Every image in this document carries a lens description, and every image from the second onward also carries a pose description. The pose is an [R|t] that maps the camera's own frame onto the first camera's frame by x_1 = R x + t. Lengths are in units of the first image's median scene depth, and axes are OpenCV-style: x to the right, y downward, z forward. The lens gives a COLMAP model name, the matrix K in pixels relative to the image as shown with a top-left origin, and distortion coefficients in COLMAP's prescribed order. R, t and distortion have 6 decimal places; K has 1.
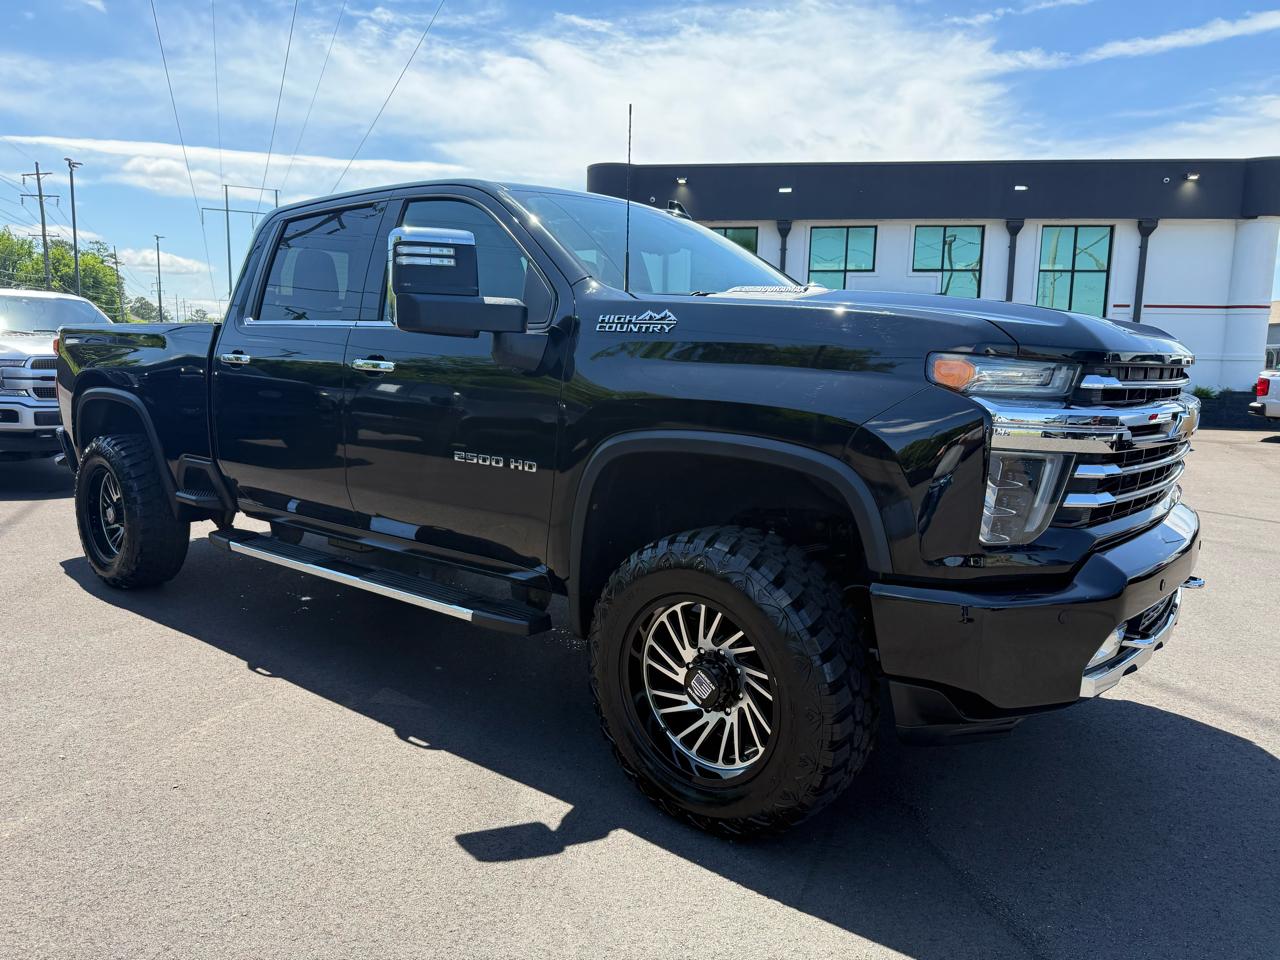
lens RADIAL K [[920.4, 0, 641.4], [0, 920.4, 475.7], [0, 0, 1]] dist [0.036960, -0.042713]
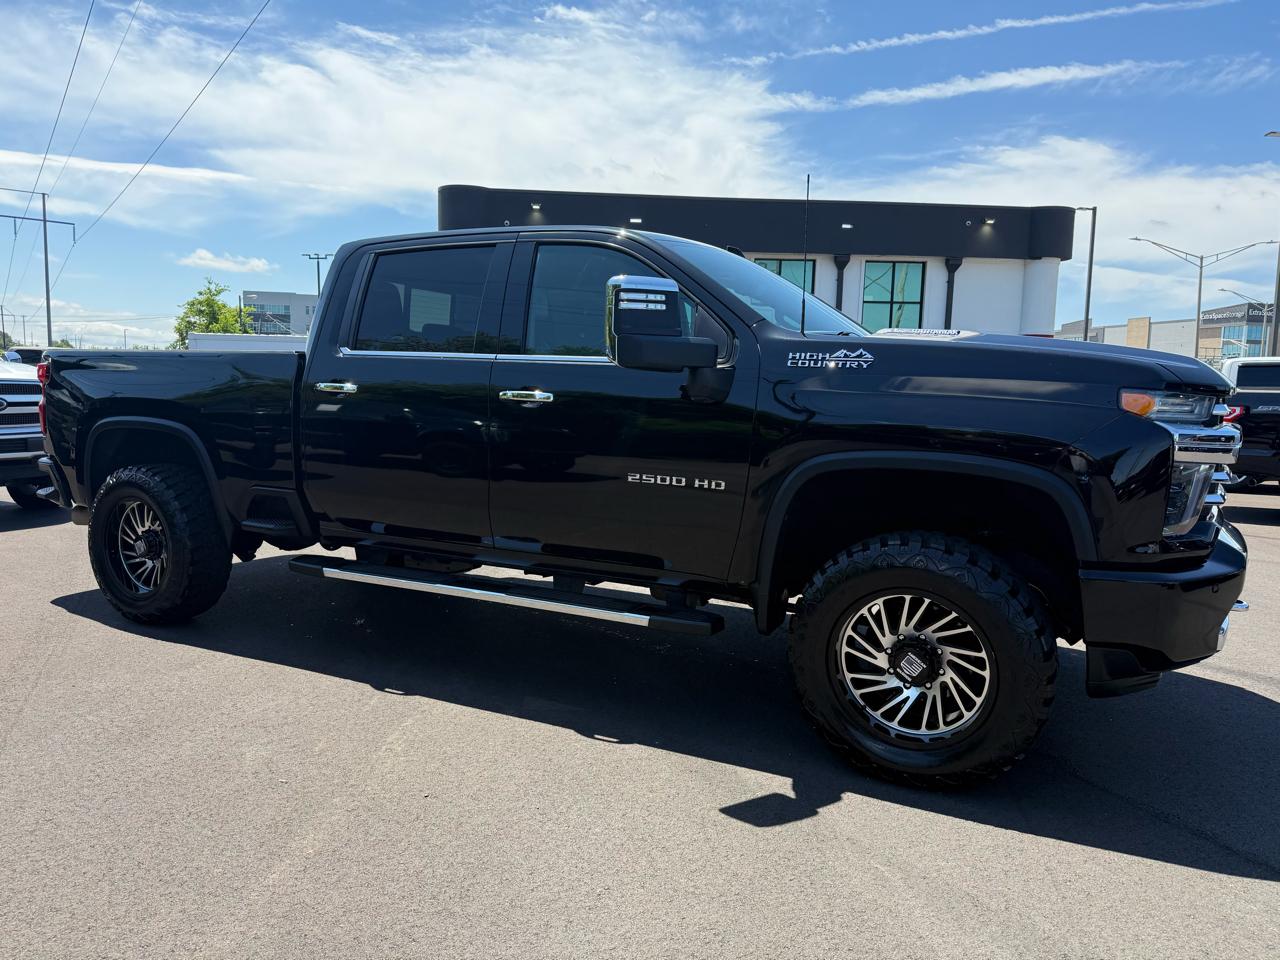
lens RADIAL K [[917.9, 0, 633.3], [0, 917.9, 478.6], [0, 0, 1]] dist [0.041238, -0.051544]
pose [[0.978990, -0.020683, 0.202854, -0.497594], [0.024380, 0.999579, -0.015741, -0.002882], [-0.202443, 0.020356, 0.979082, -0.092361]]
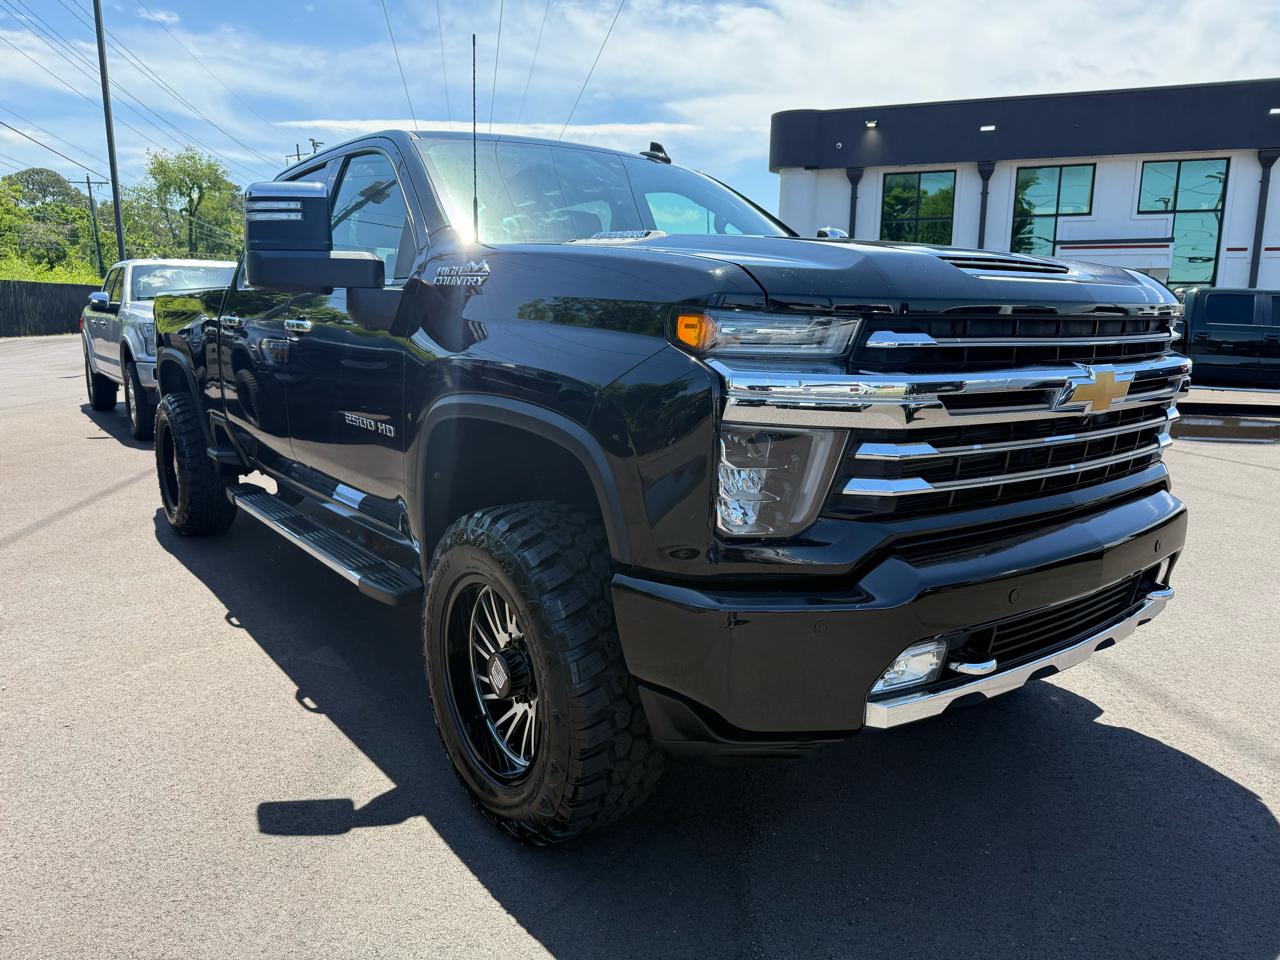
lens RADIAL K [[925.8, 0, 637.4], [0, 925.8, 480.2], [0, 0, 1]] dist [0.026676, -0.040202]
pose [[0.970431, 0.031992, -0.239250, 0.394367], [-0.020842, 0.998582, 0.048991, -0.012260], [0.240478, -0.042556, 0.969721, 0.140054]]
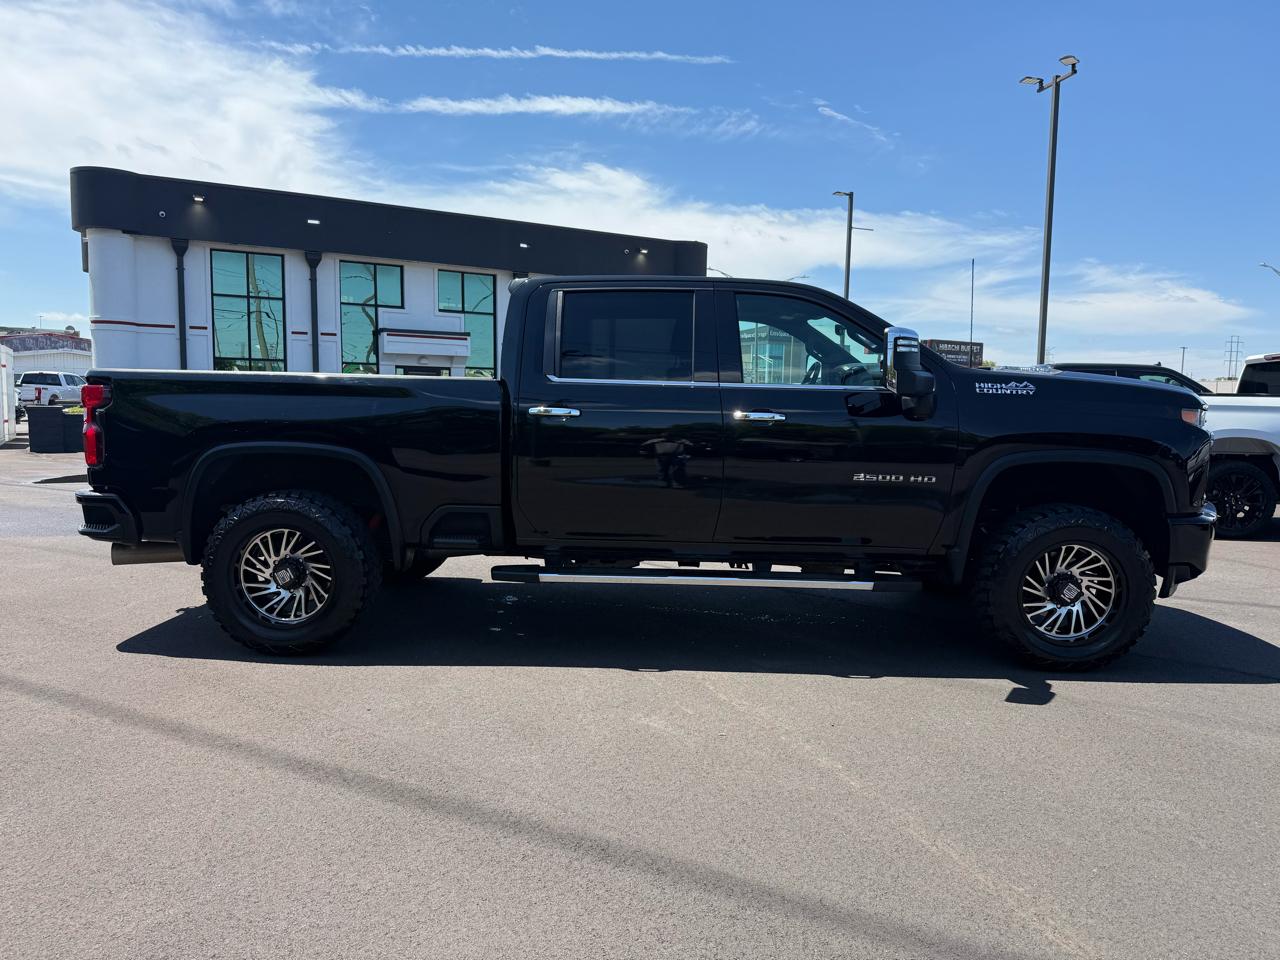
lens RADIAL K [[923.4, 0, 641.2], [0, 923.4, 498.5], [0, 0, 1]] dist [0.030742, -0.052669]
pose [[0.785225, -0.072898, 0.614904, -1.610756], [0.076905, 0.996838, 0.019970, -0.051076], [-0.614416, 0.031608, 0.788349, 0.078631]]
